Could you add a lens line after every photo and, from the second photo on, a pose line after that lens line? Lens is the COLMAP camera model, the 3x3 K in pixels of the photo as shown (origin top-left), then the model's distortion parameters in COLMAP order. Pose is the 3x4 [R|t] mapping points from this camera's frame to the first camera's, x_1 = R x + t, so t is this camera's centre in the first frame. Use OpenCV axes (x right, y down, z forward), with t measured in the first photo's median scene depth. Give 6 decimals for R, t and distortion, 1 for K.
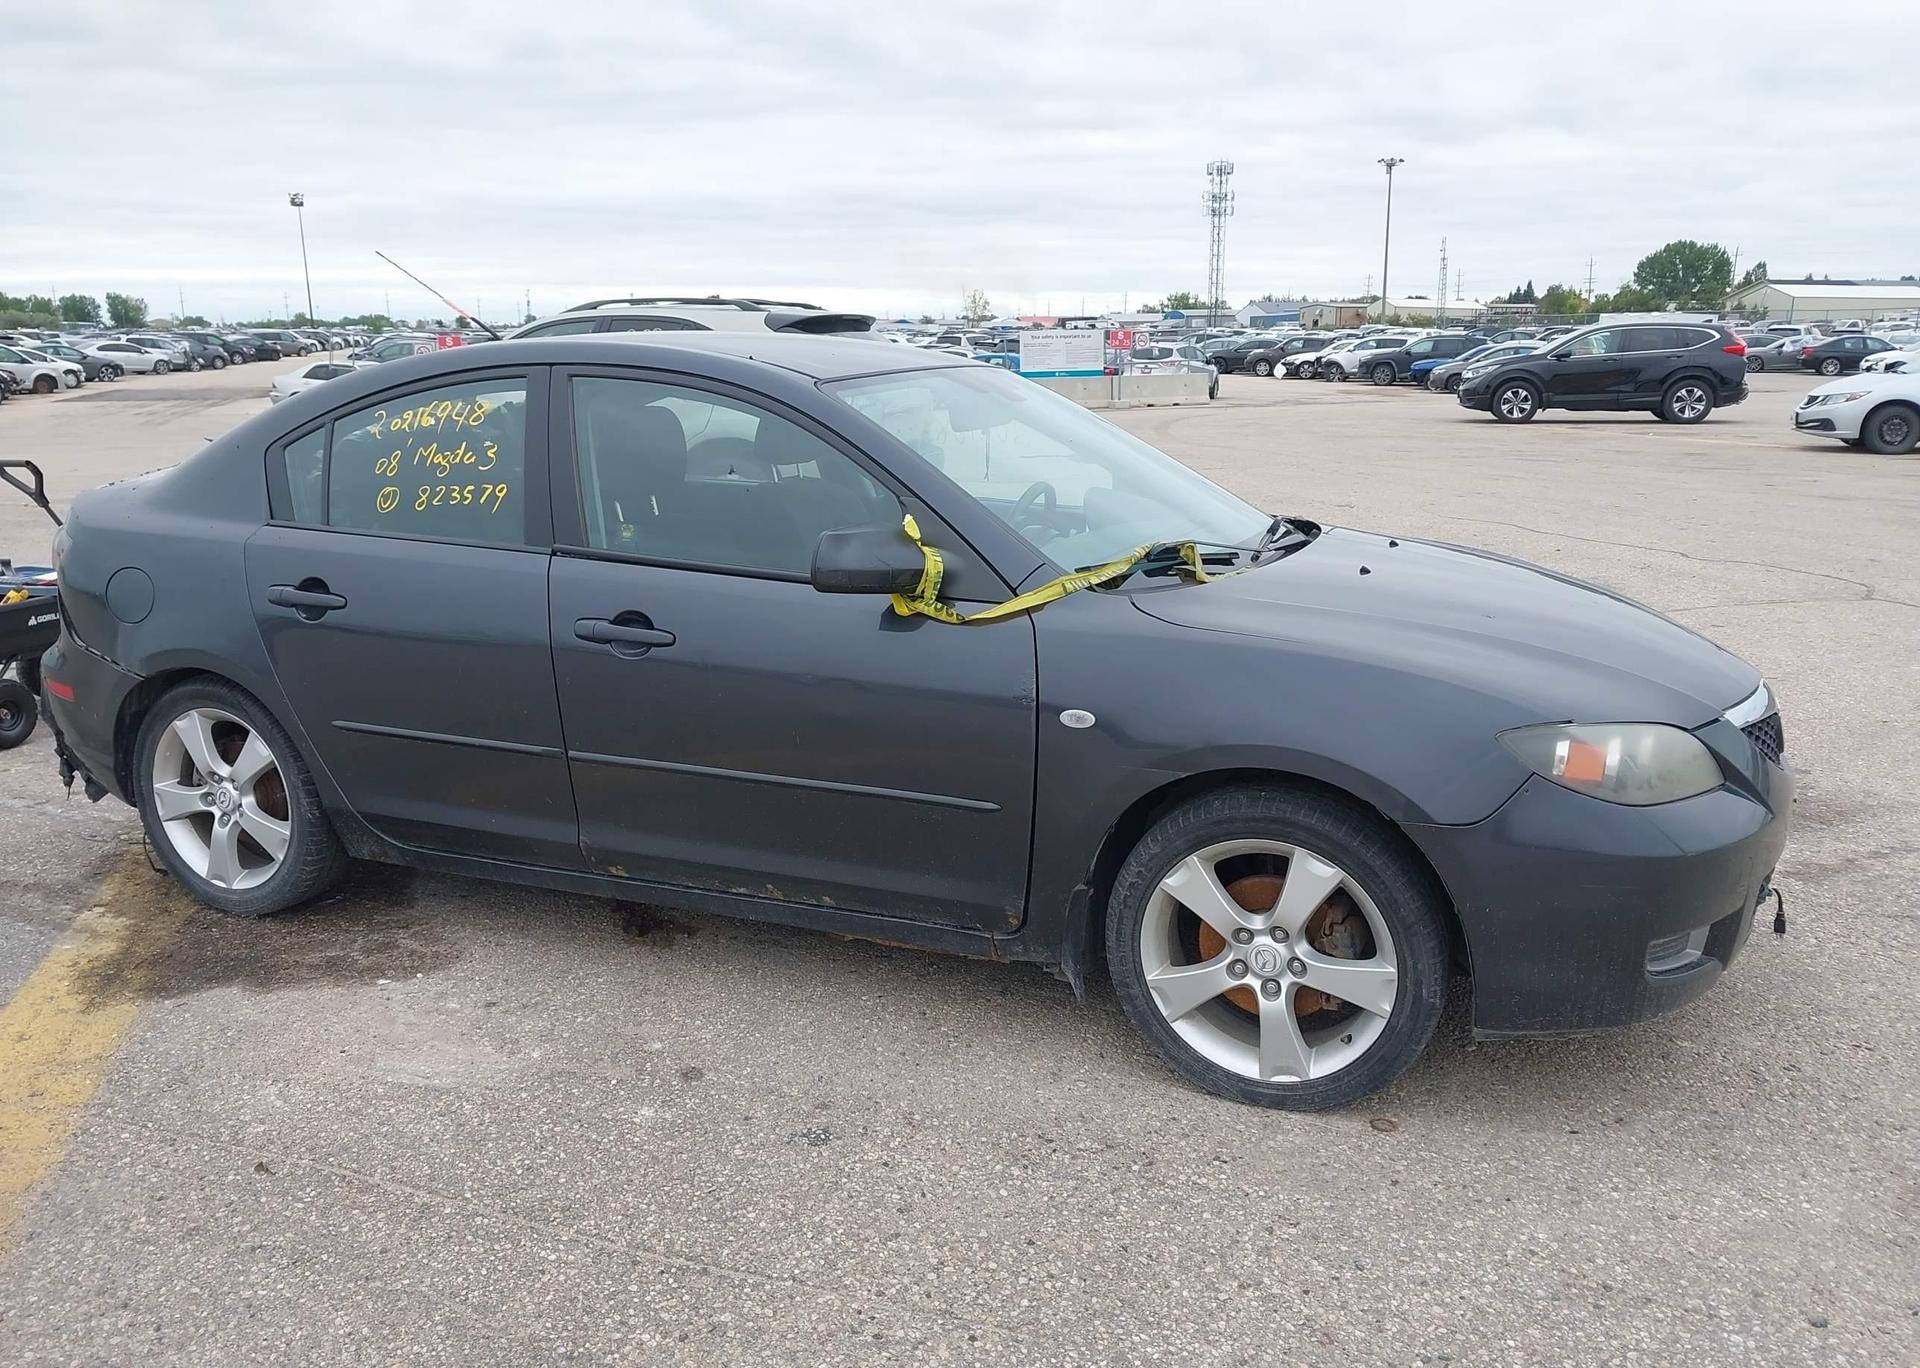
lens RADIAL K [[1515.7, 0, 954.2], [0, 1515.7, 707.2], [0, 0, 1]] dist [0.040313, -0.069856]
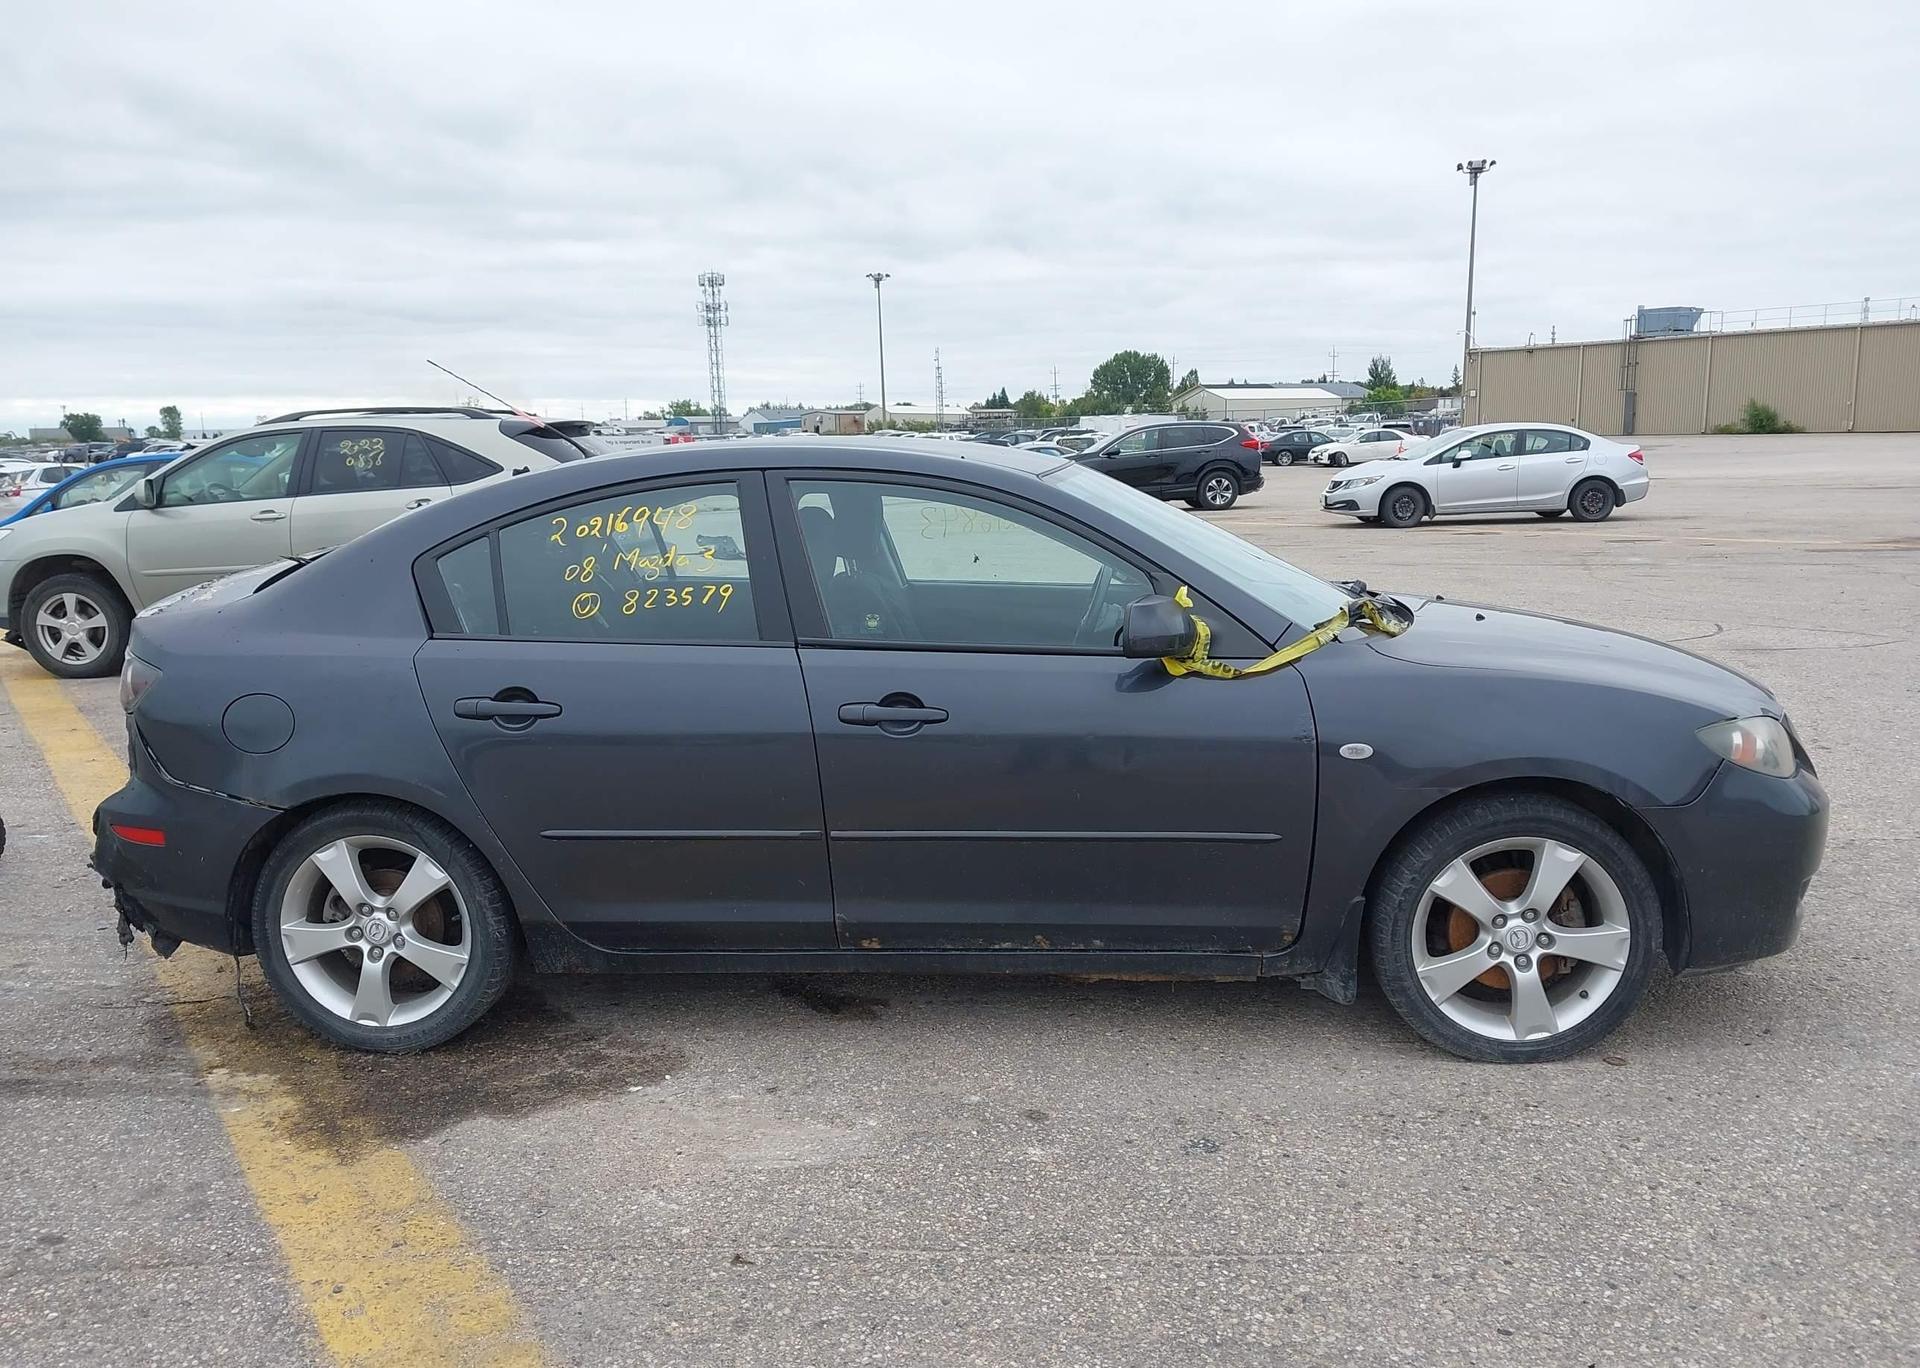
lens RADIAL K [[1508.1, 0, 955.7], [0, 1508.1, 705.2], [0, 0, 1]] dist [0.106793, -0.221191]
pose [[0.948278, -0.071755, 0.309226, -0.158704], [0.092472, 0.994312, -0.052846, 0.001605], [-0.303675, 0.078708, 0.949519, -0.006210]]
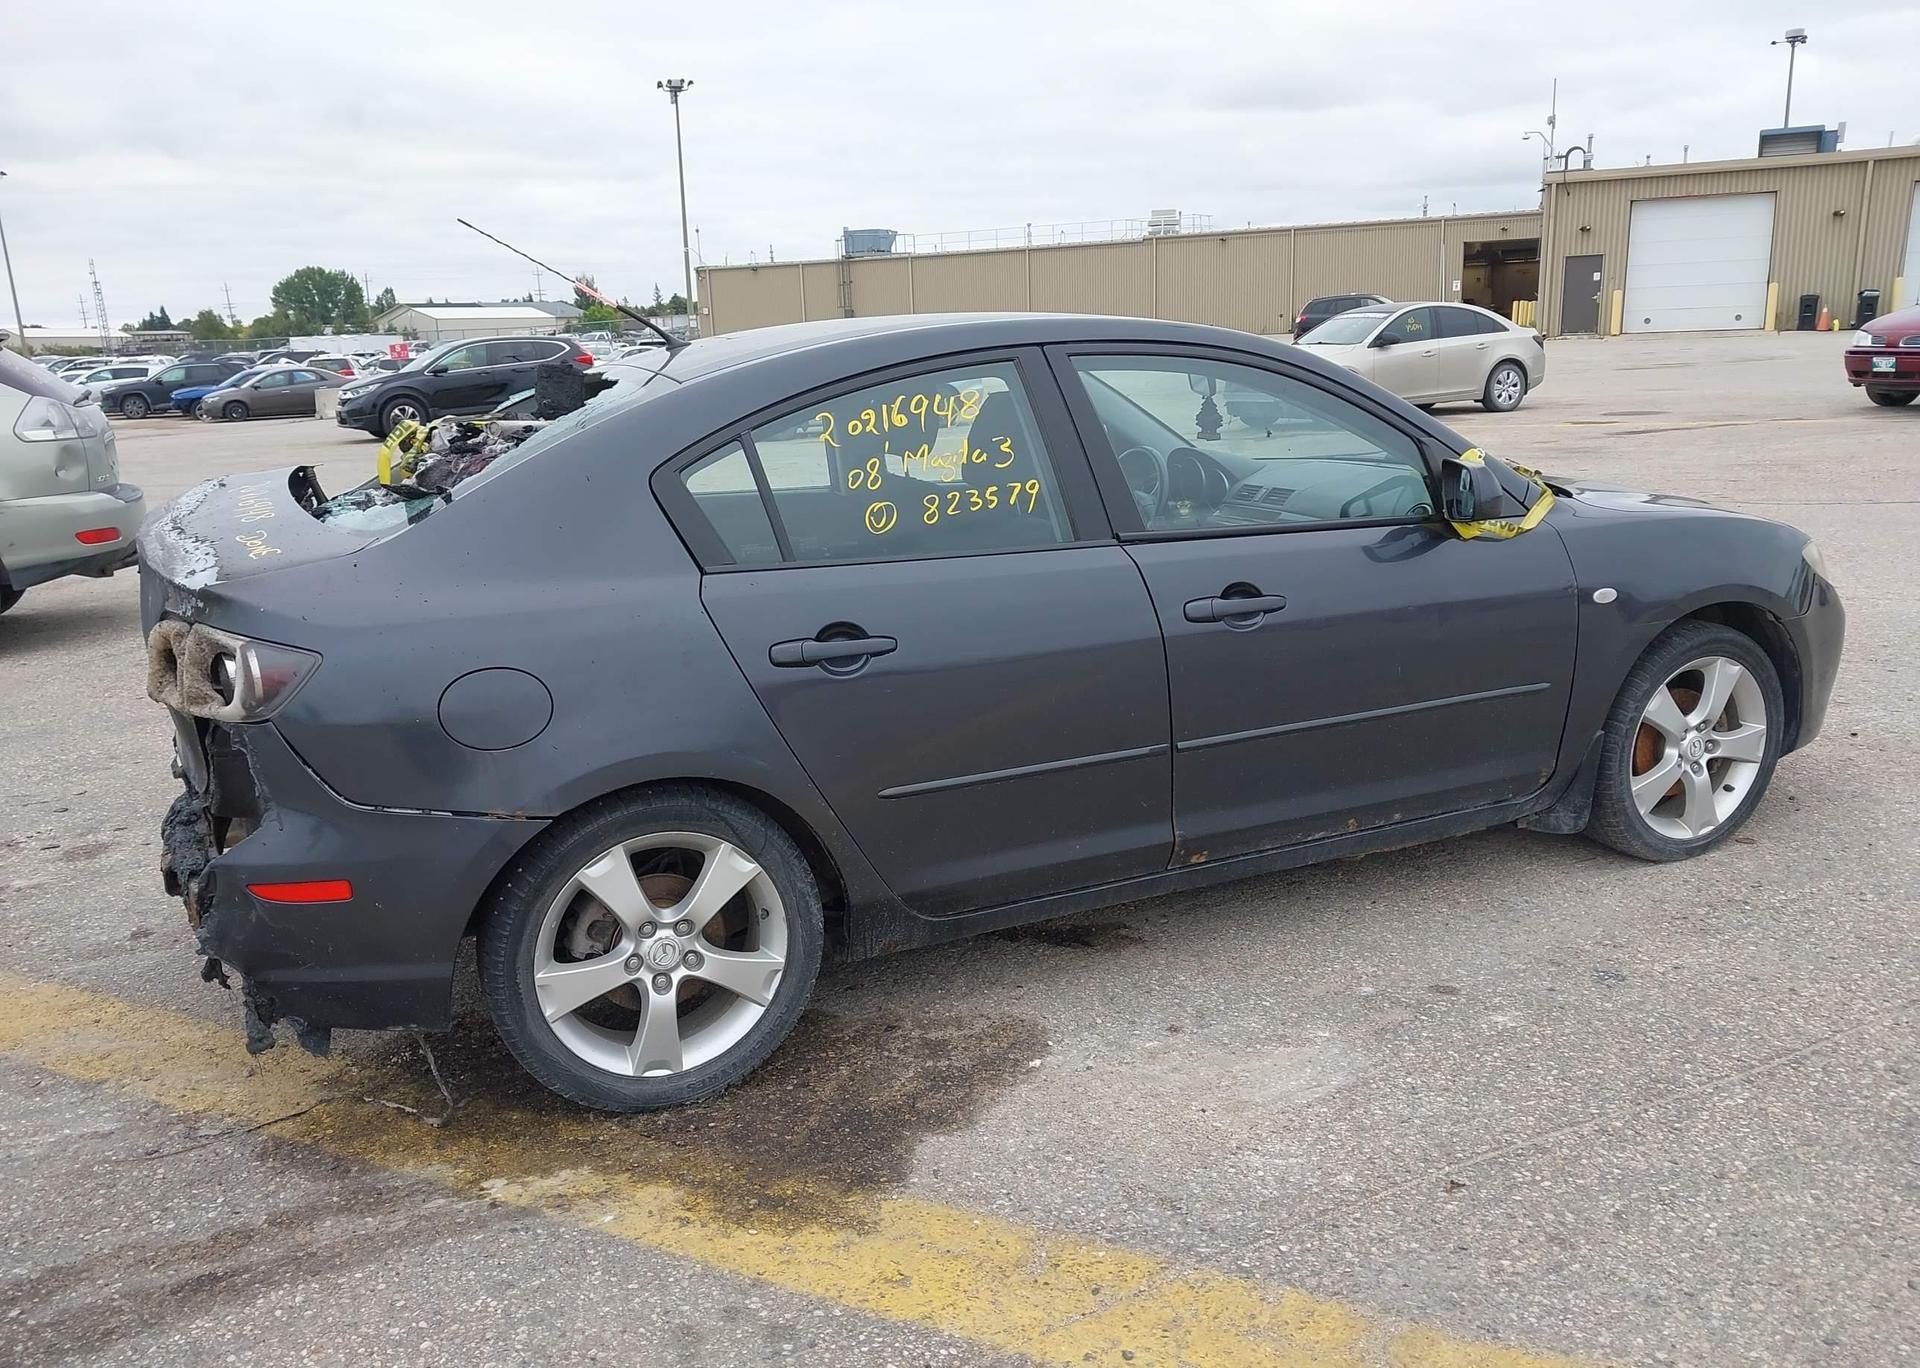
lens RADIAL K [[1518.7, 0, 960.0], [0, 1518.7, 684.0], [0, 0, 1]] dist [0.006445, 0.000916]
pose [[0.674574, -0.189834, 0.713381, -0.332379], [0.210948, 0.975645, 0.060151, -0.030656], [-0.707425, 0.109911, 0.698190, 0.139722]]
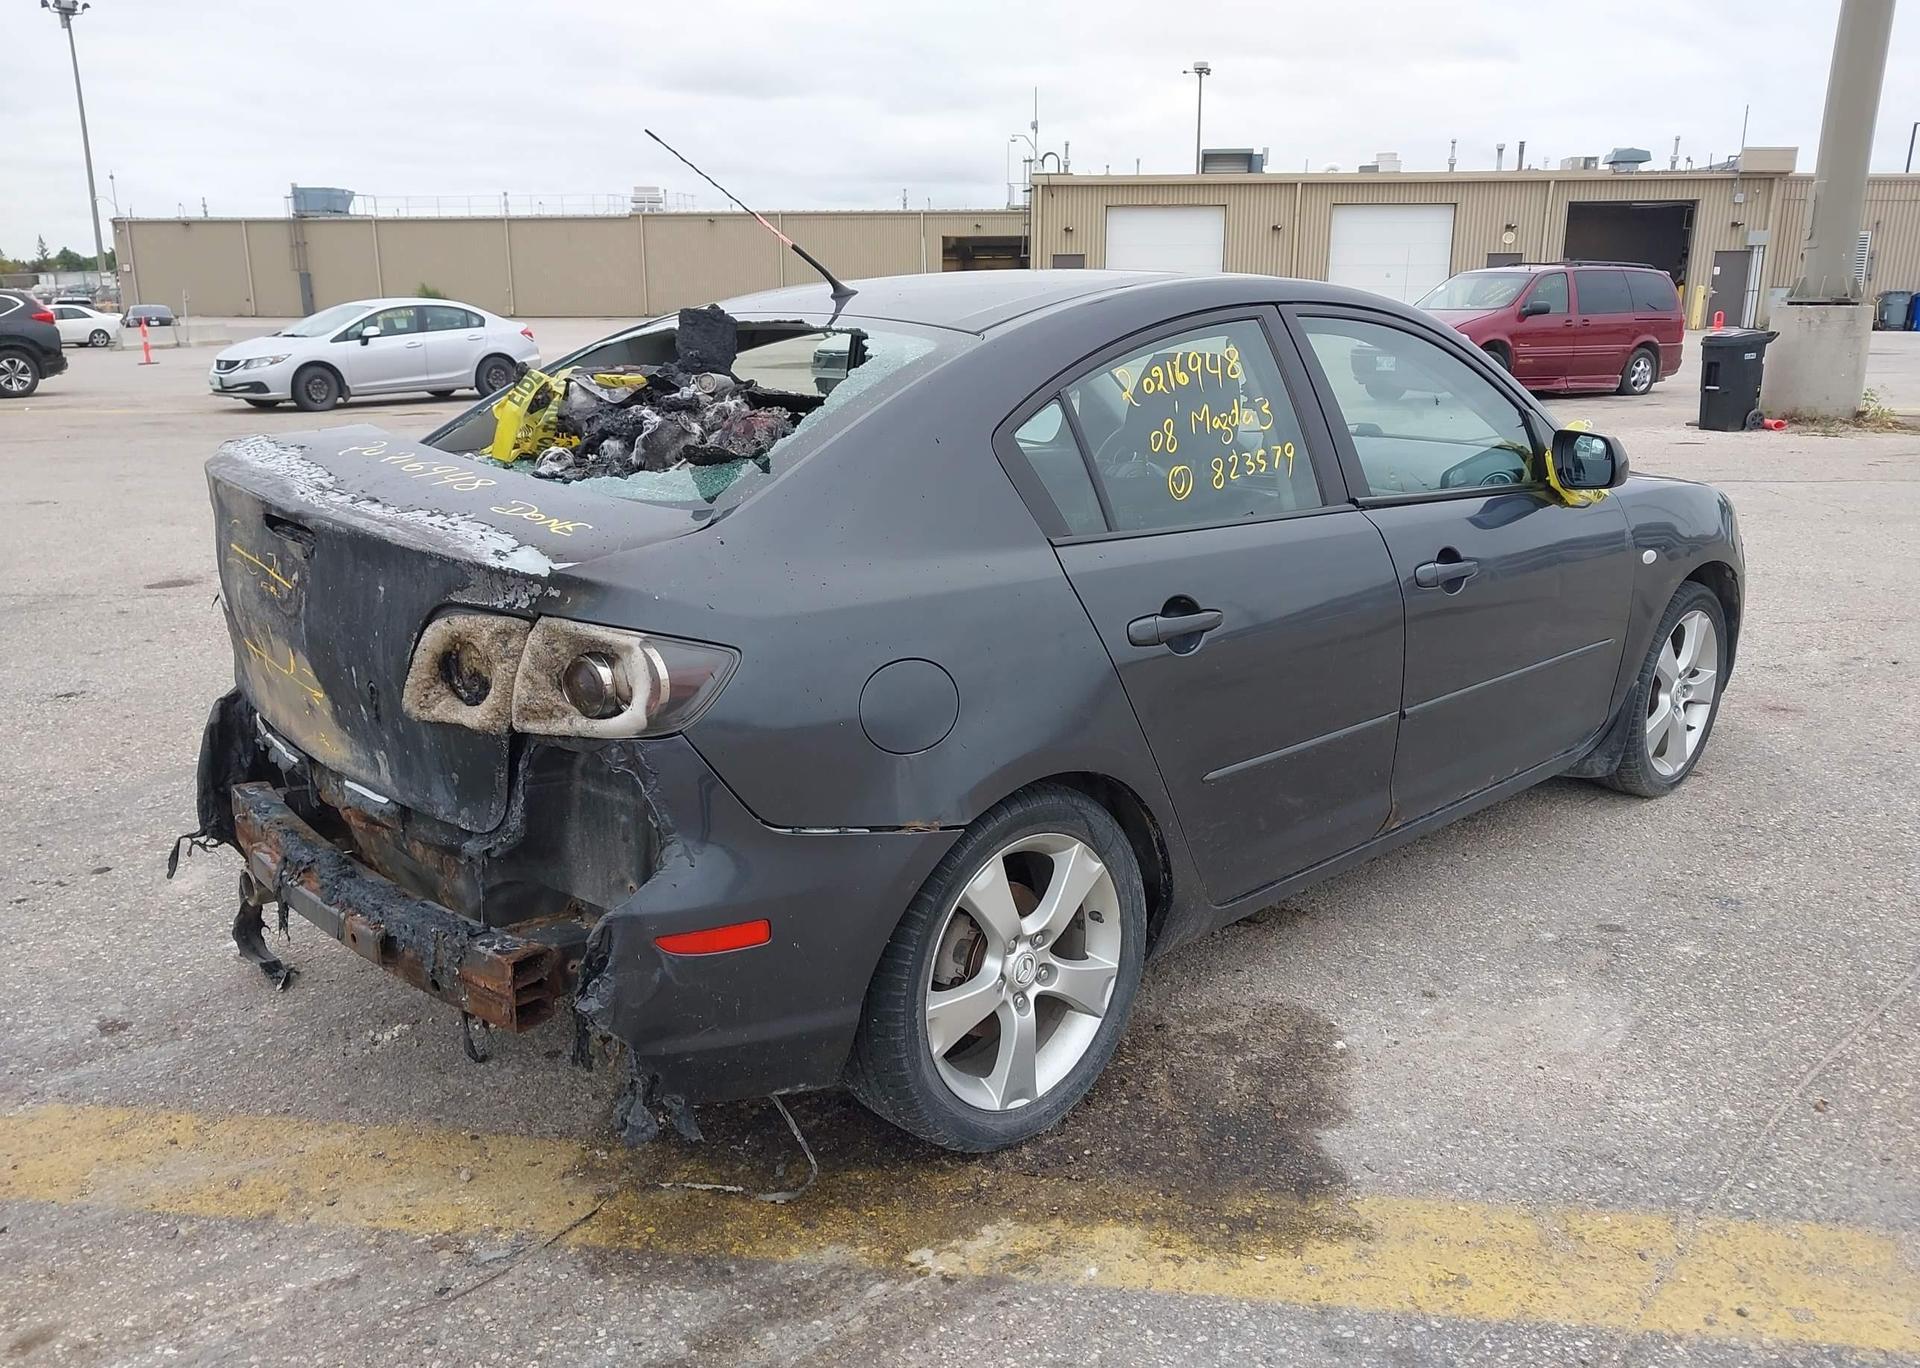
lens RADIAL K [[1518.7, 0, 960.0], [0, 1518.7, 684.0], [0, 0, 1]] dist [0.006445, 0.000916]
pose [[0.391148, -0.222497, 0.893027, -0.395288], [0.219497, 0.964889, 0.144262, -0.060486], [-0.893770, 0.139589, 0.426252, 0.273983]]
